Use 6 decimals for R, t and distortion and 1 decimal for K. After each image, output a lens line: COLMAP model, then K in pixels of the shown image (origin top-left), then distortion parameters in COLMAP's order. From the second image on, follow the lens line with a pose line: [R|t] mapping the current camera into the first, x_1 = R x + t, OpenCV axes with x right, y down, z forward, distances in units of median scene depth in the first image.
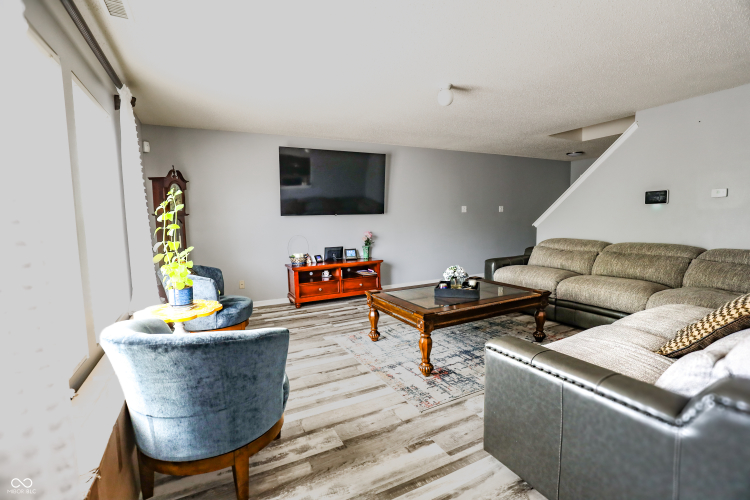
lens RADIAL K [[344.3, 0, 375.4], [0, 344.3, 248.0], [0, 0, 1]] dist [-0.014718, 0.000626]
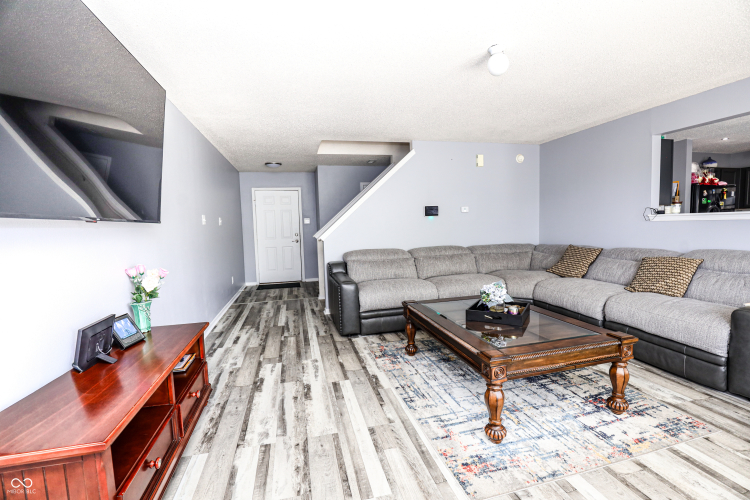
lens RADIAL K [[344.3, 0, 375.4], [0, 344.3, 250.2], [0, 0, 1]] dist [-0.014718, 0.000626]
pose [[0.222839, -0.068335, 0.972457, -0.667952], [0.115936, 0.992318, 0.043164, -0.106294], [-0.967937, 0.103124, 0.229050, 1.191988]]
